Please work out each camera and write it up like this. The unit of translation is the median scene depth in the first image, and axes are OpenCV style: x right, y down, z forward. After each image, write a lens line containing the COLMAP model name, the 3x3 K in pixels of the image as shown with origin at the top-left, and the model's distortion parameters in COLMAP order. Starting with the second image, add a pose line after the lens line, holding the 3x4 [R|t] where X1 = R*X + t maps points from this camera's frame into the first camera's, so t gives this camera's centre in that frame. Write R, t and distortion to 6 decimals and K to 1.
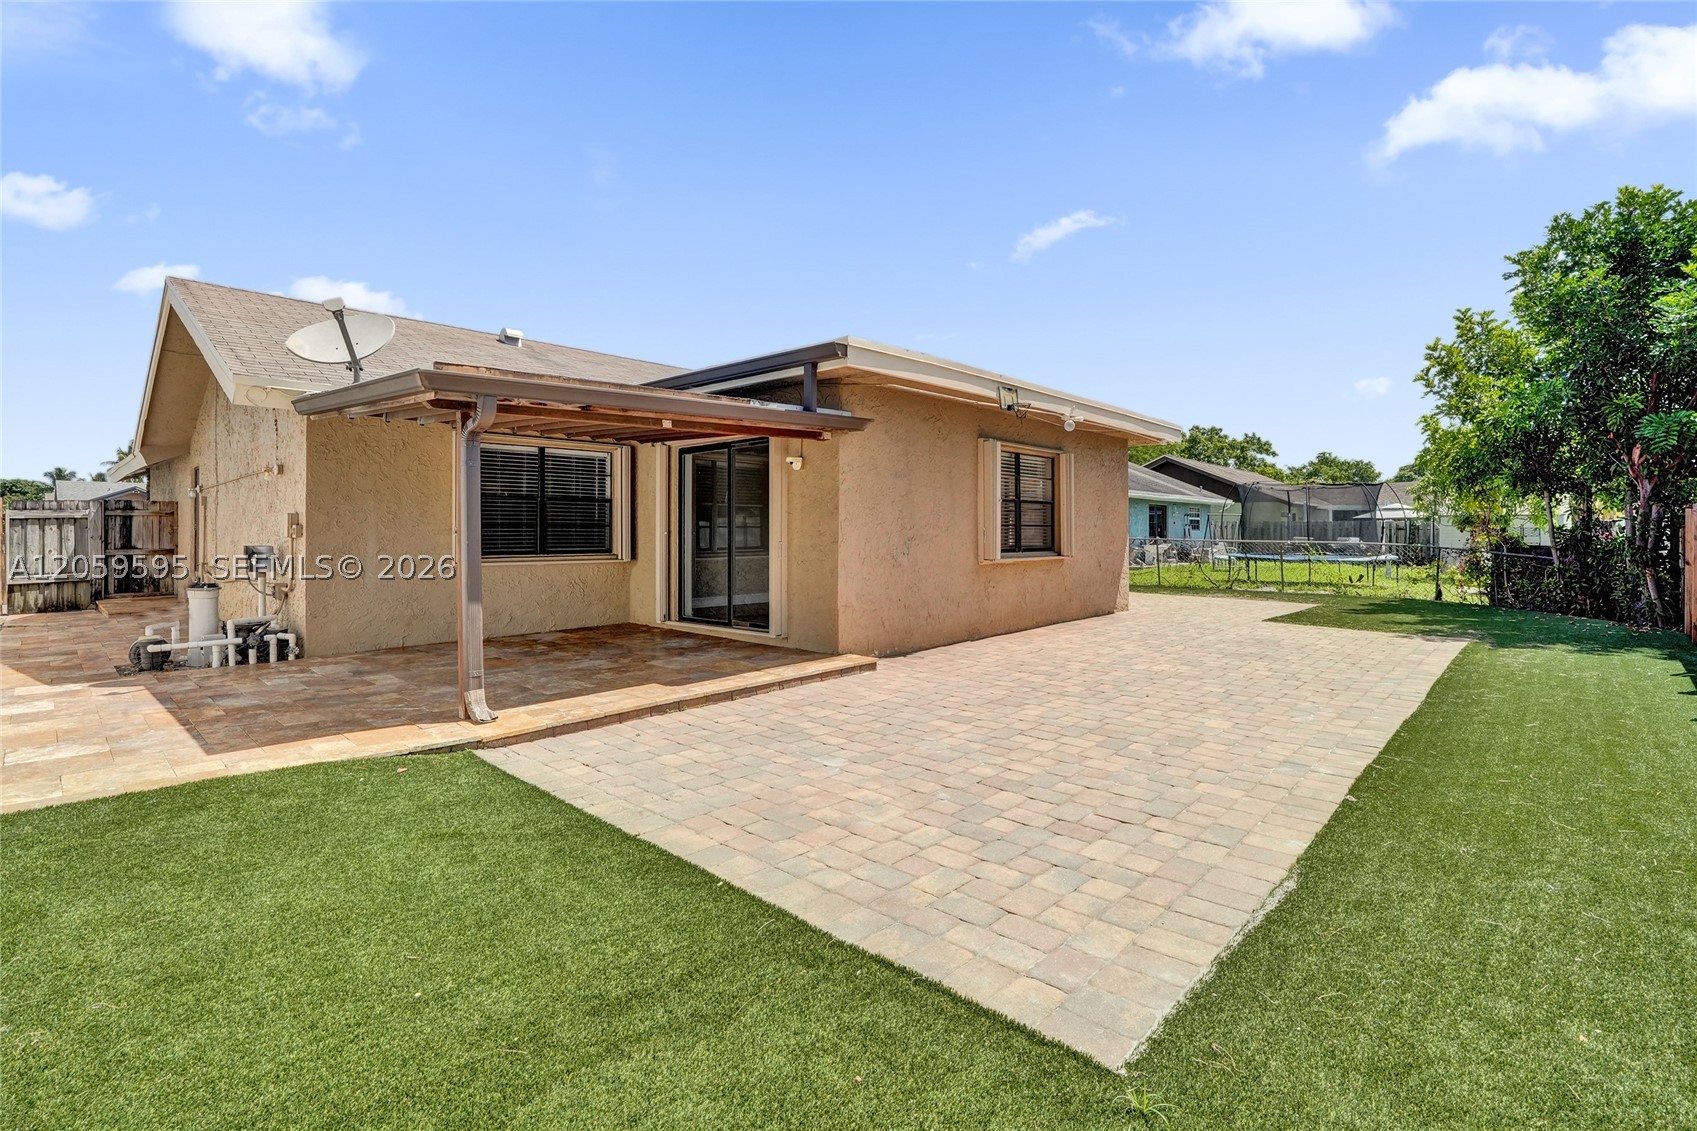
lens RADIAL K [[791.6, 0, 845.9], [0, 791.6, 565.7], [0, 0, 1]] dist [-0.070966, 0.029610]
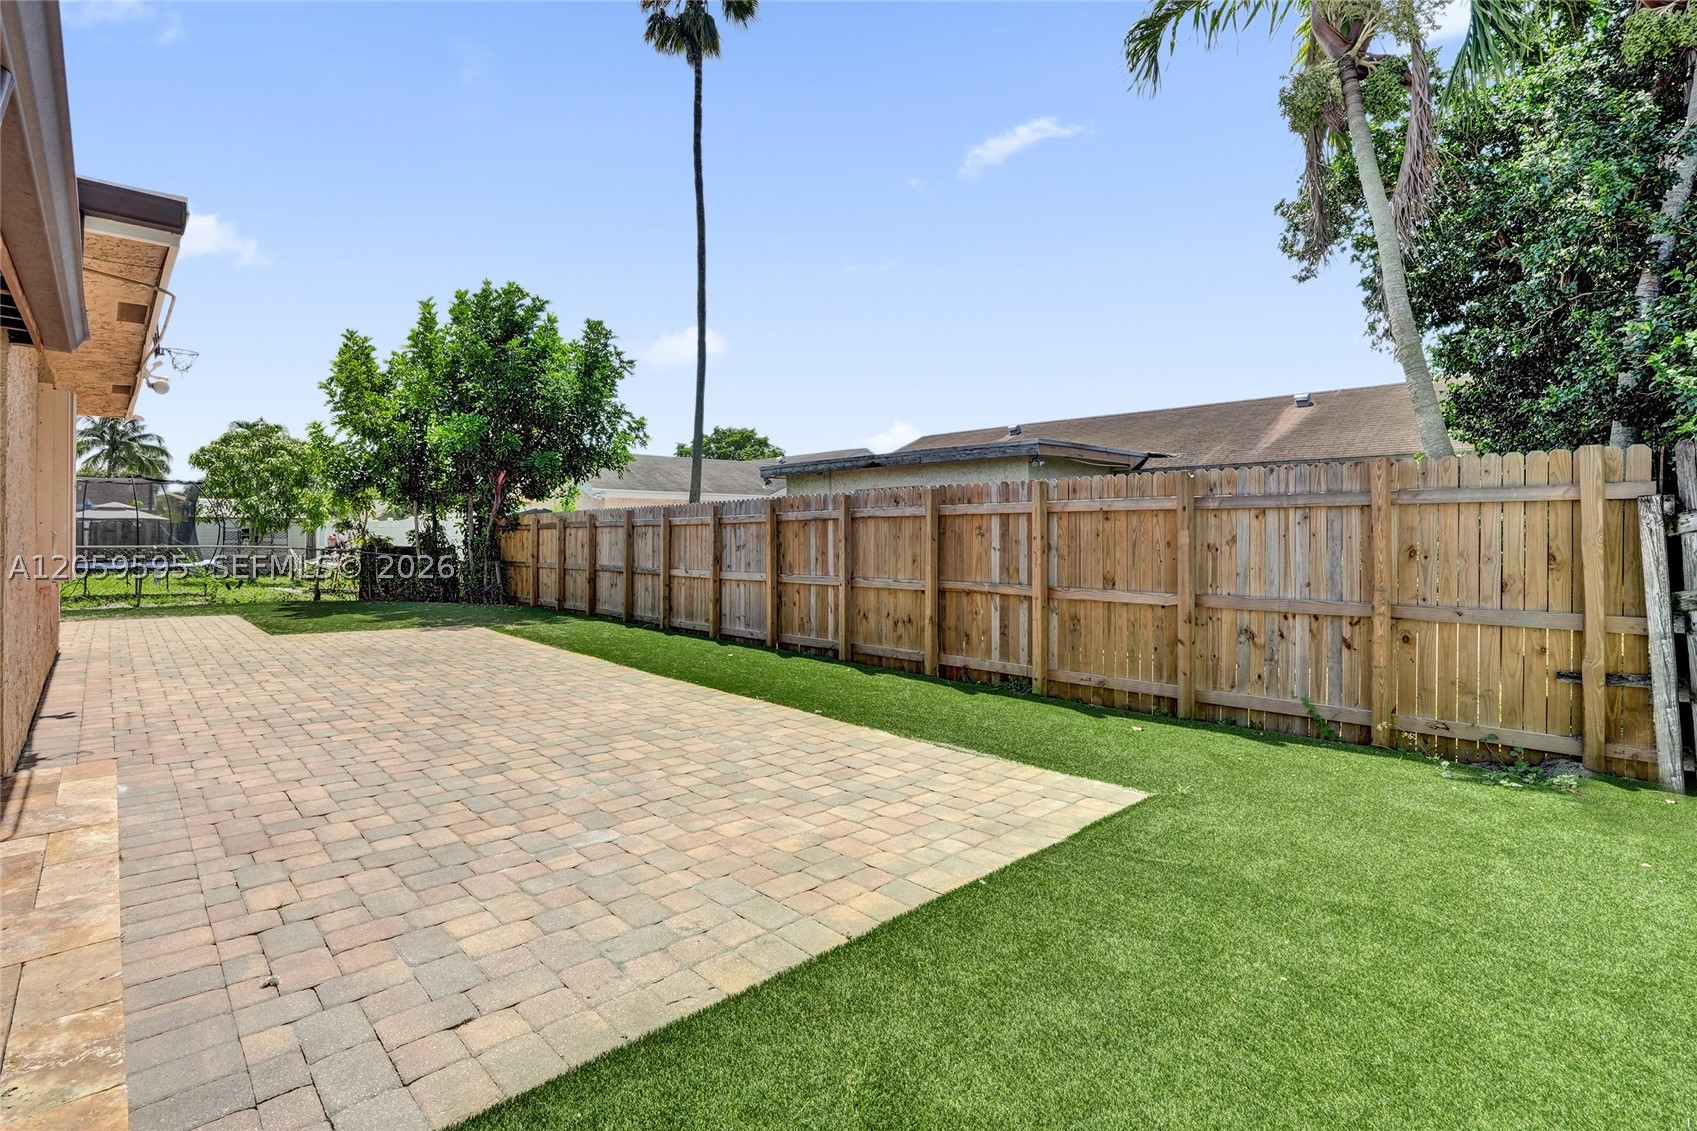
lens RADIAL K [[791.6, 0, 845.9], [0, 791.6, 565.7], [0, 0, 1]] dist [-0.070966, 0.029610]
pose [[0.062134, -0.037319, 0.997370, -0.877718], [0.038390, 0.998651, 0.034975, -0.040285], [-0.997329, 0.036116, 0.063483, 0.812758]]
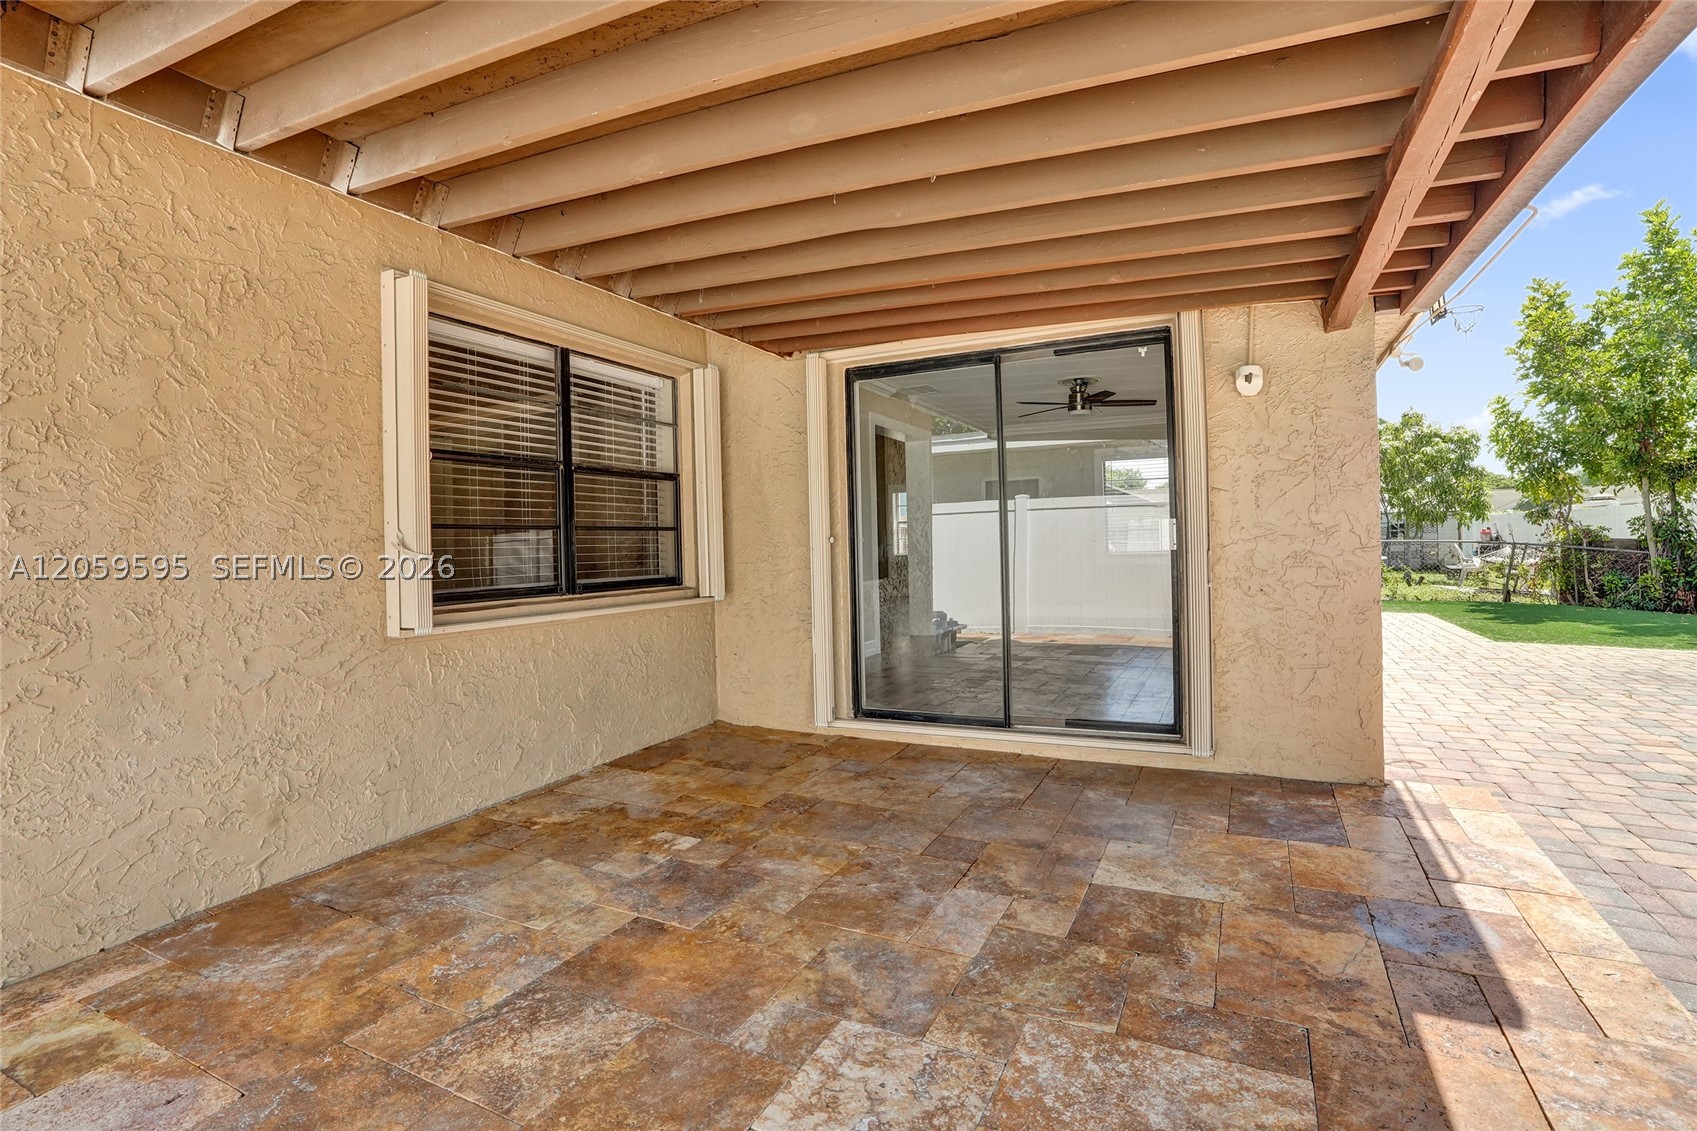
lens RADIAL K [[814.5, 0, 848.5], [0, 814.5, 565.5], [0, 0, 1]] dist [-0.078622, 0.031304]
pose [[0.958208, -0.028814, 0.284618, -0.847046], [0.034211, 0.999316, -0.014008, -0.042666], [-0.284020, 0.023160, 0.958539, 1.215461]]
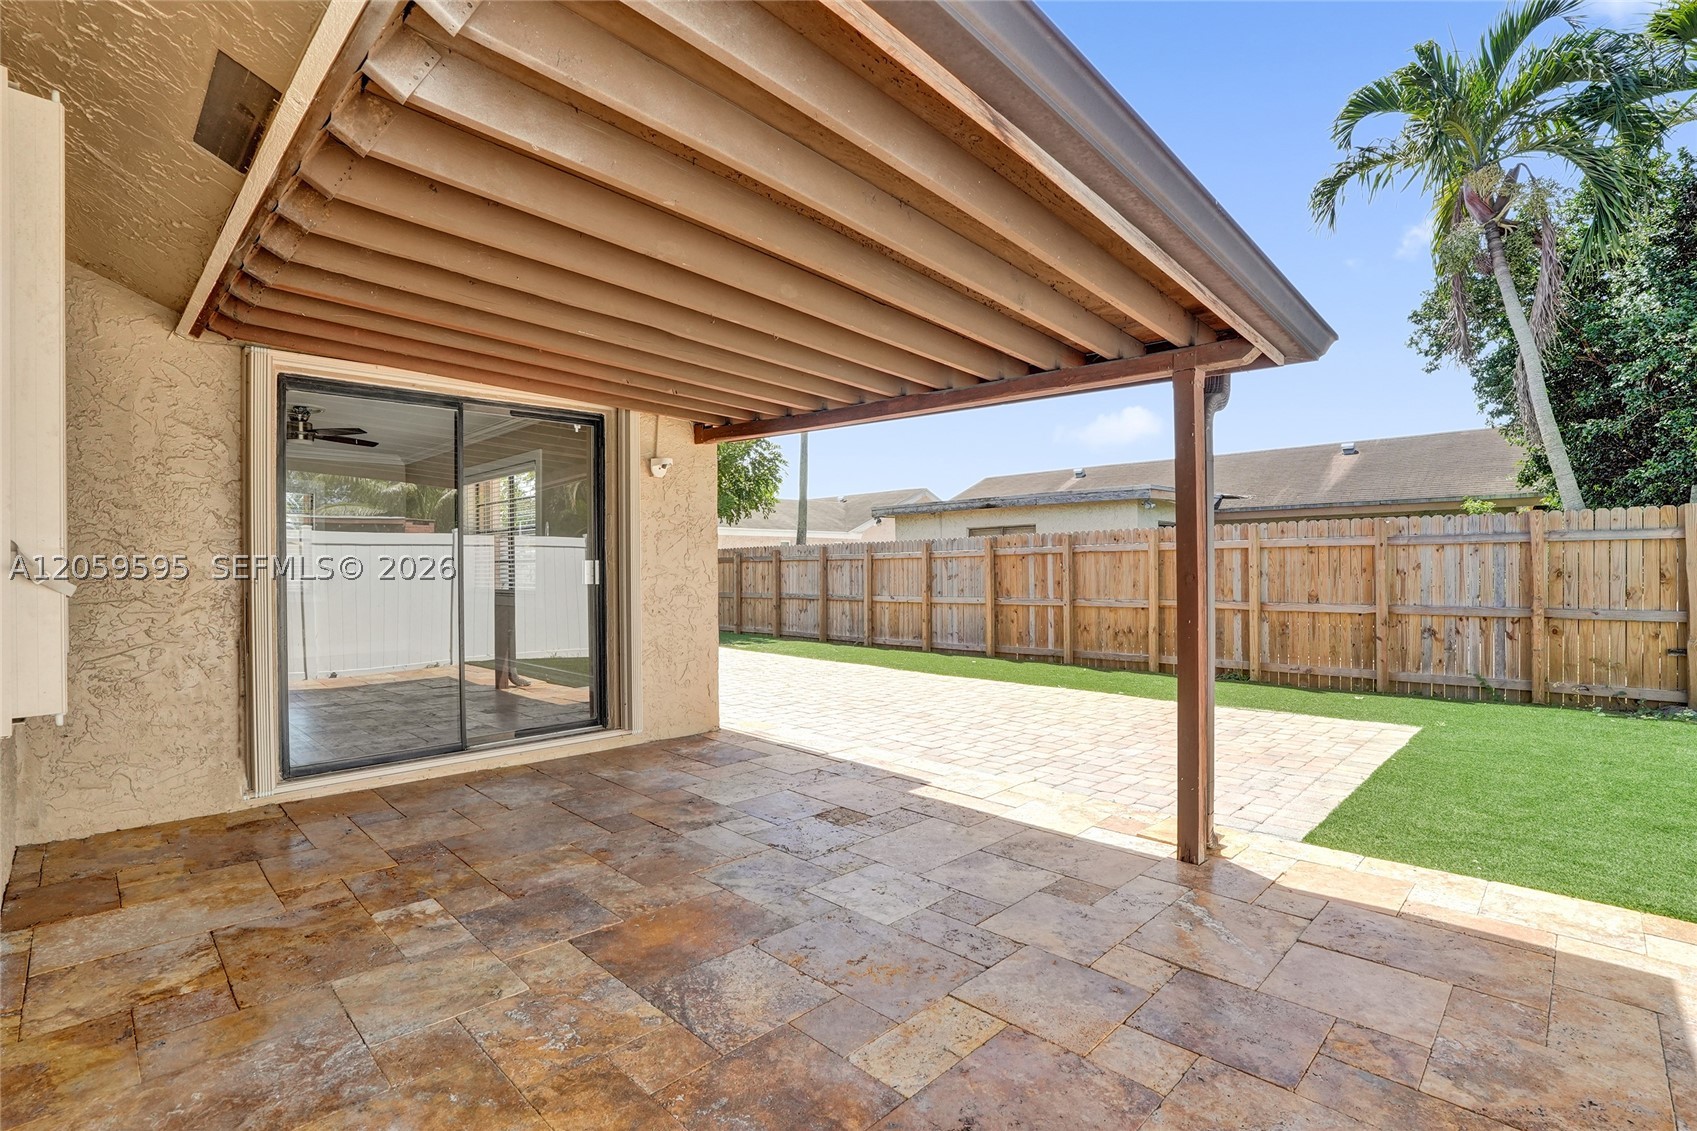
lens RADIAL K [[776.9, 0, 843.6], [0, 776.9, 604.1], [0, 0, 1]] dist [-0.065811, 0.024805]
pose [[0.034202, -0.044292, 0.998433, -1.430584], [0.046401, 0.998011, 0.042684, -0.065548], [-0.998337, 0.044868, 0.036189, 1.622247]]
